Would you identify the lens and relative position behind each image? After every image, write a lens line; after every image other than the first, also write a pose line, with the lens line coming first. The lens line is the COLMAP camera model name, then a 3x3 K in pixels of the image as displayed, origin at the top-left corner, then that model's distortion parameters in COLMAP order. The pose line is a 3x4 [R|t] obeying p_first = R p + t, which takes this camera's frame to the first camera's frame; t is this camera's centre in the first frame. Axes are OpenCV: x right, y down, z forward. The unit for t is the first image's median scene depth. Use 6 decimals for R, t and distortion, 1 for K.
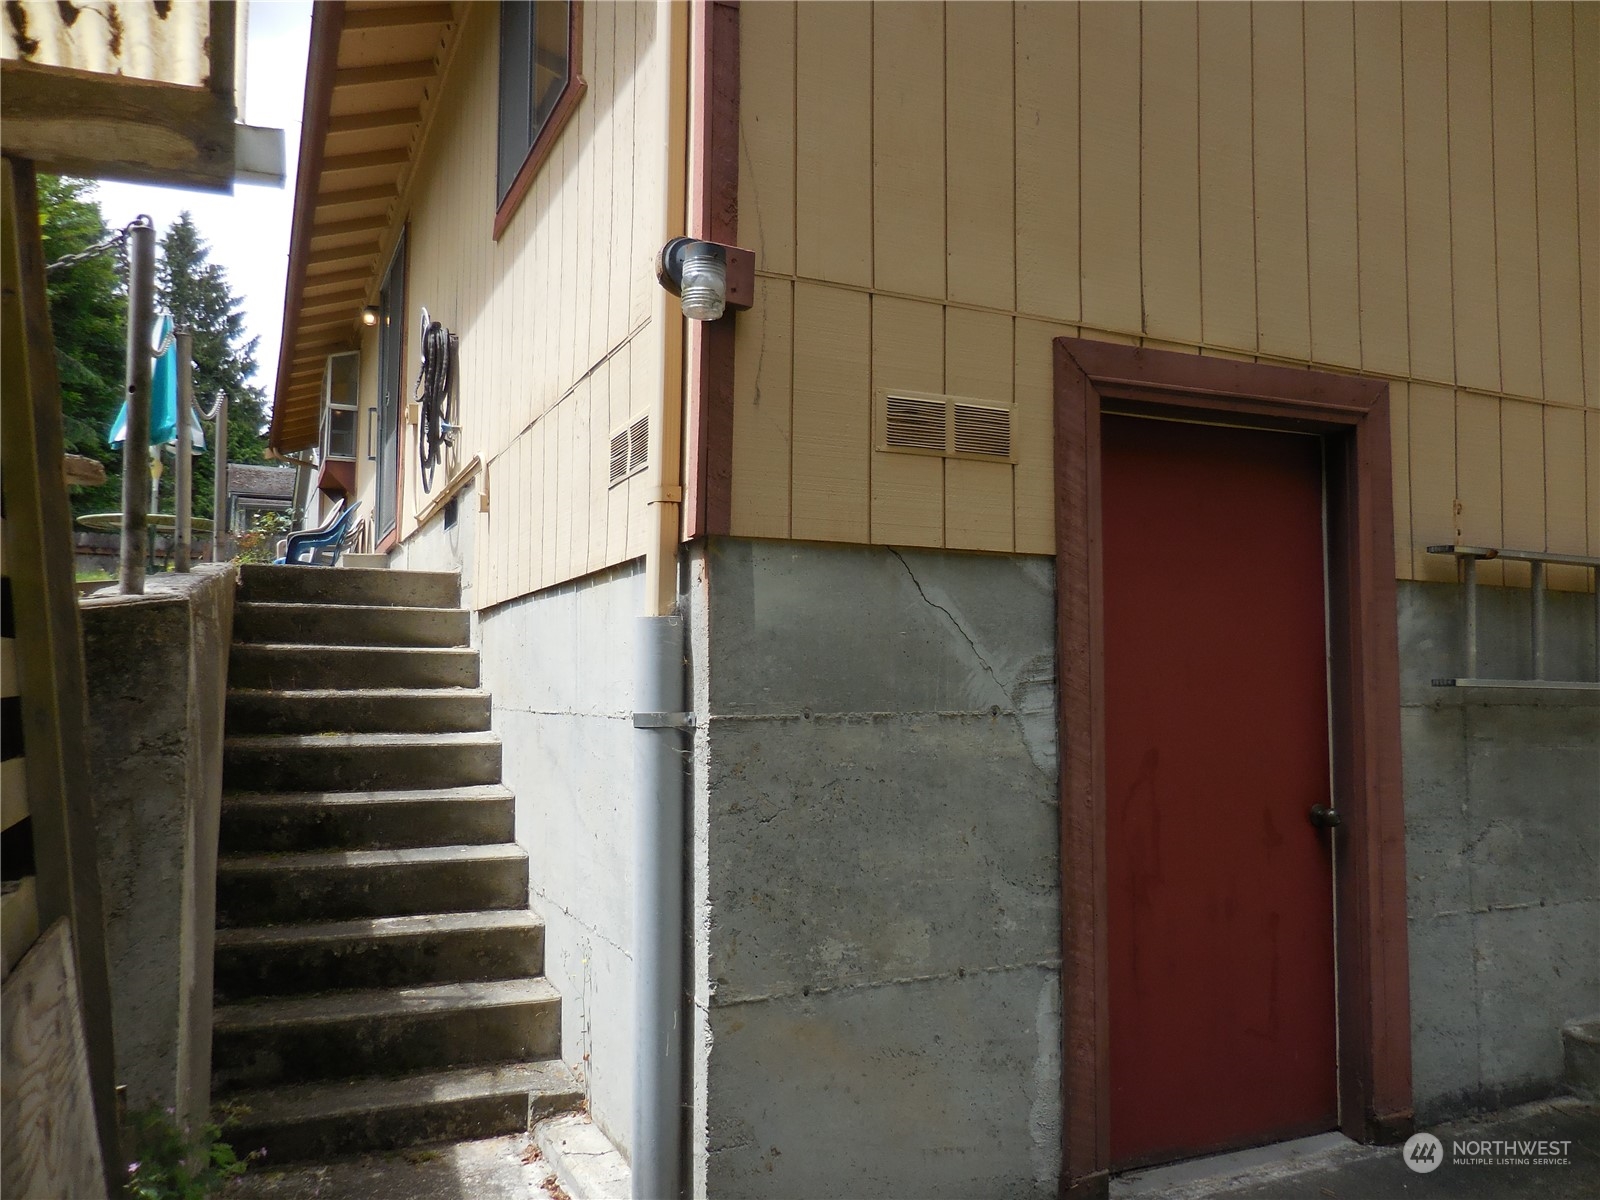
lens RADIAL K [[1232.3, 0, 798.0], [0, 1232.3, 579.6], [0, 0, 1]] dist [-0.009857, 0.004508]
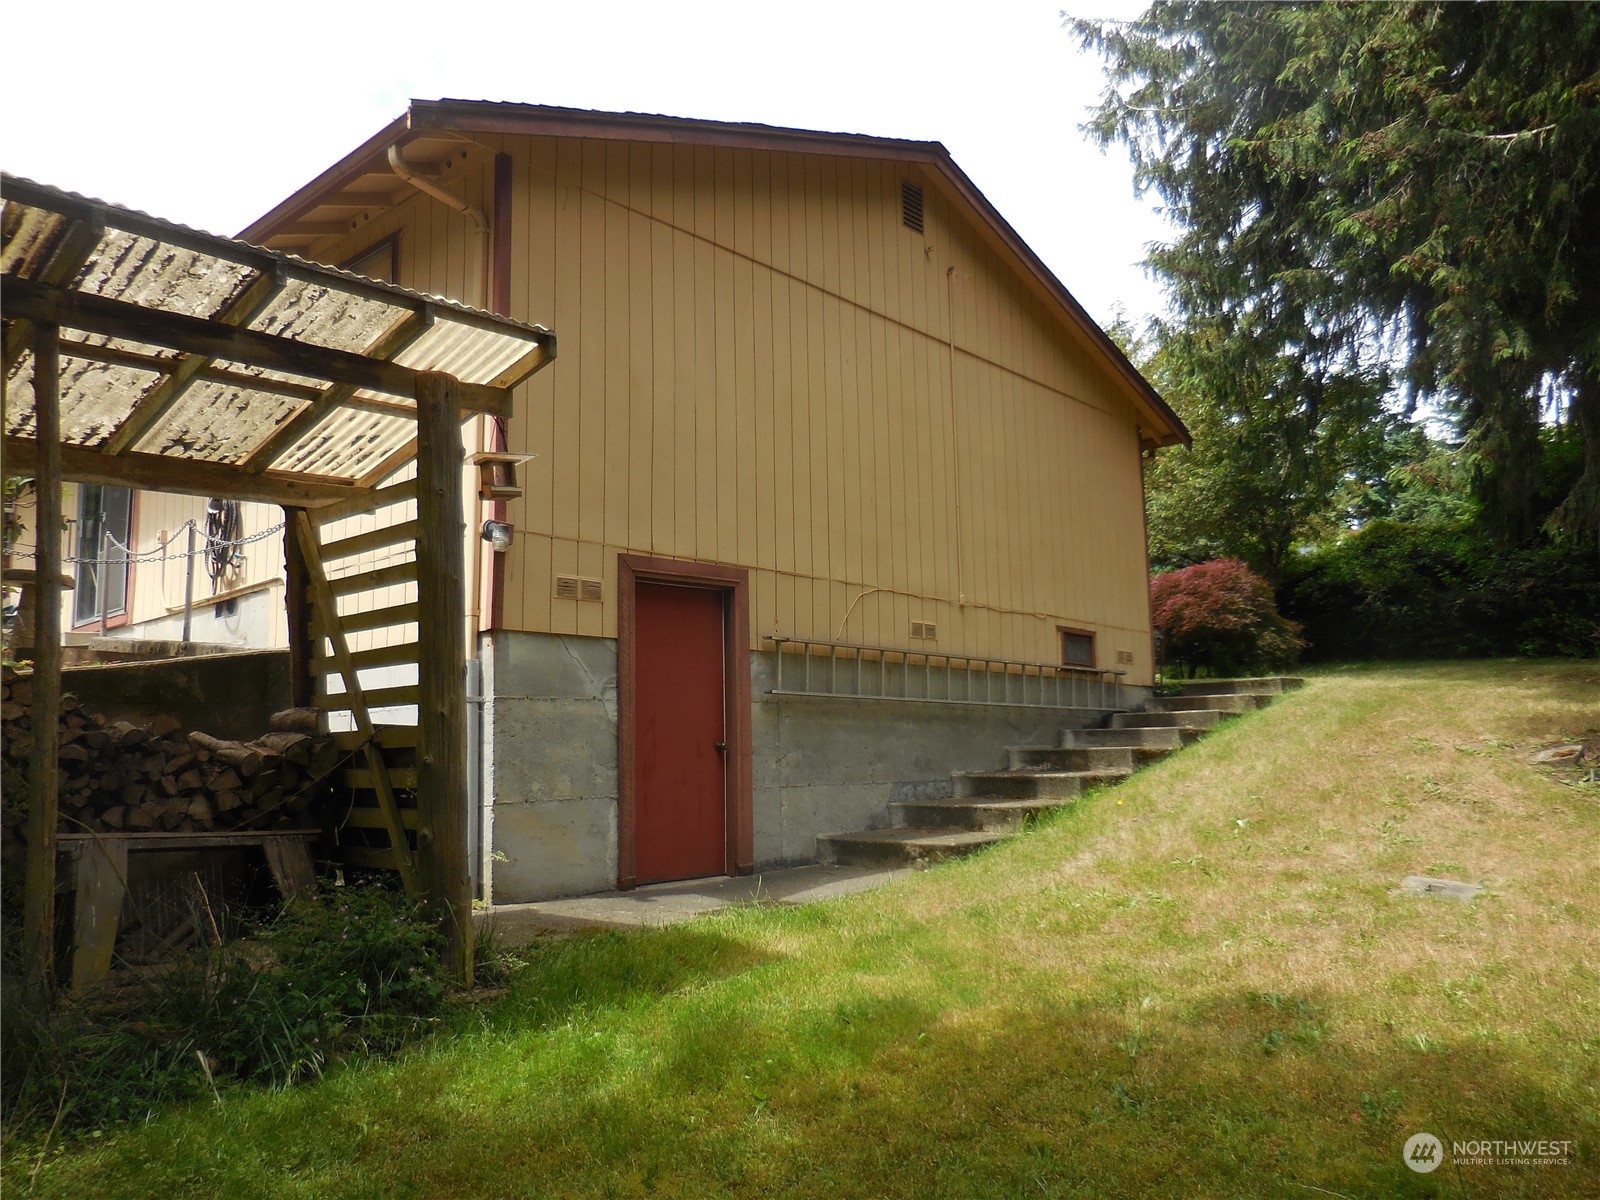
lens RADIAL K [[1232.3, 0, 798.0], [0, 1232.3, 579.6], [0, 0, 1]] dist [-0.009857, 0.004508]
pose [[0.922574, 0.030437, 0.384618, -0.439400], [-0.003058, 0.997429, -0.071596, 0.041623], [-0.385809, 0.064876, 0.920295, -1.530048]]
